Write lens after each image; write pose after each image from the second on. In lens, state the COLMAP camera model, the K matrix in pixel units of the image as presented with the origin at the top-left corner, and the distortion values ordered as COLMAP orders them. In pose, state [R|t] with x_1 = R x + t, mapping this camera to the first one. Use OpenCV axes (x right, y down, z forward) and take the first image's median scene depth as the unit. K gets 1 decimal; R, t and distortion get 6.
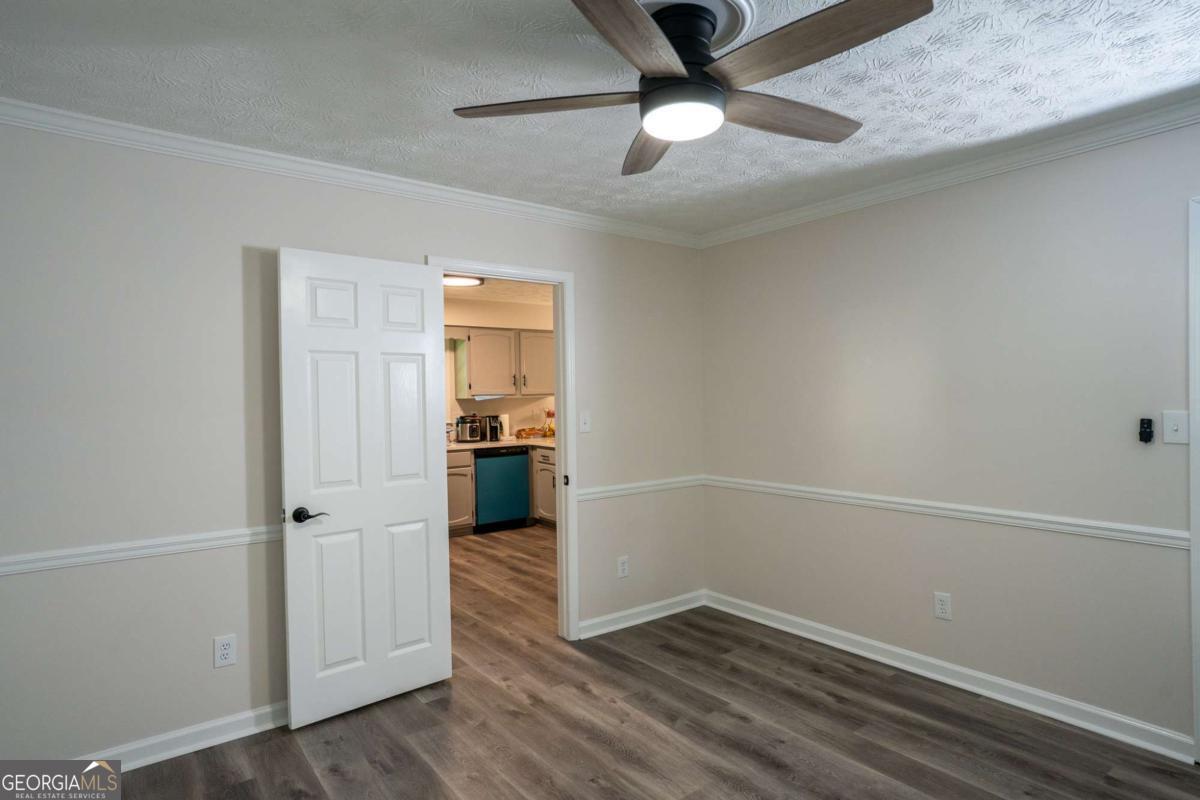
lens RADIAL K [[663.4, 0, 598.0], [0, 663.4, 399.4], [0, 0, 1]] dist [-0.024363, 0.020198]
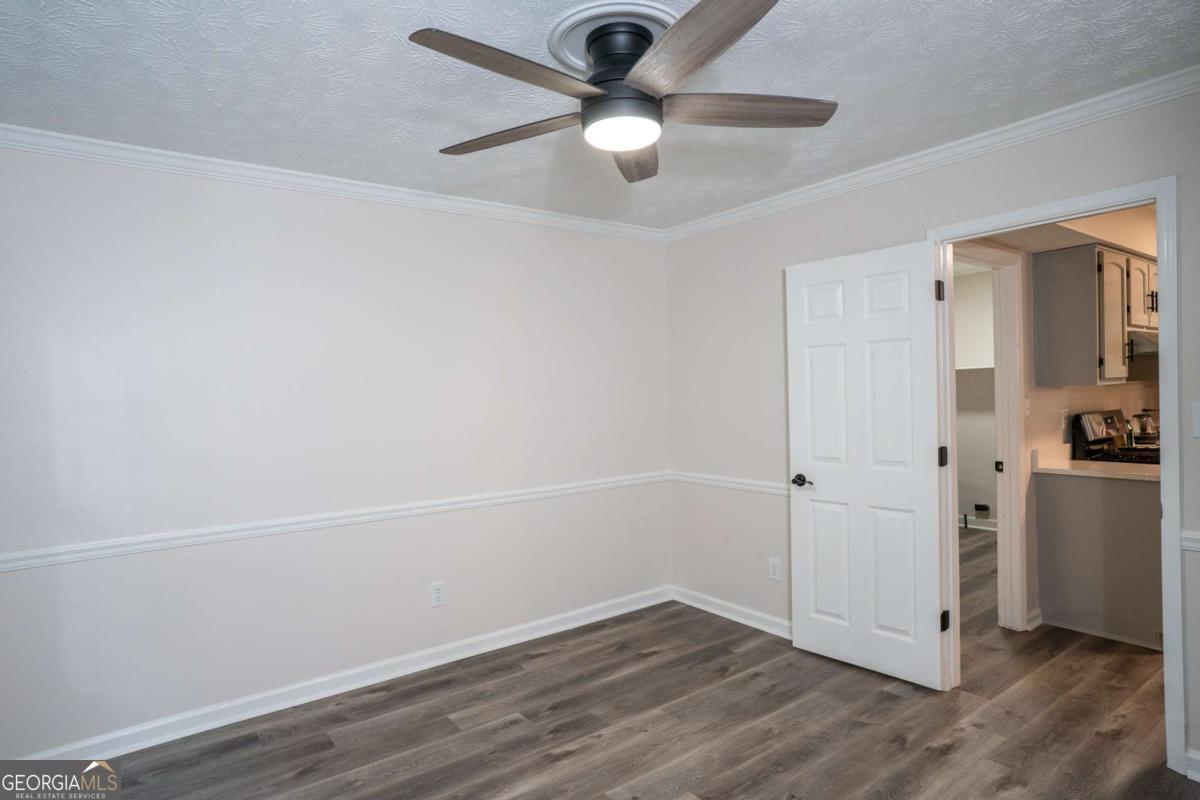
lens RADIAL K [[663.4, 0, 602.7], [0, 663.4, 398.4], [0, 0, 1]] dist [-0.024363, 0.020198]
pose [[-0.014396, 0.023860, -0.999612, 0.758171], [0.023659, 0.999443, 0.023515, -0.015692], [0.999616, -0.023312, -0.014953, 0.622129]]
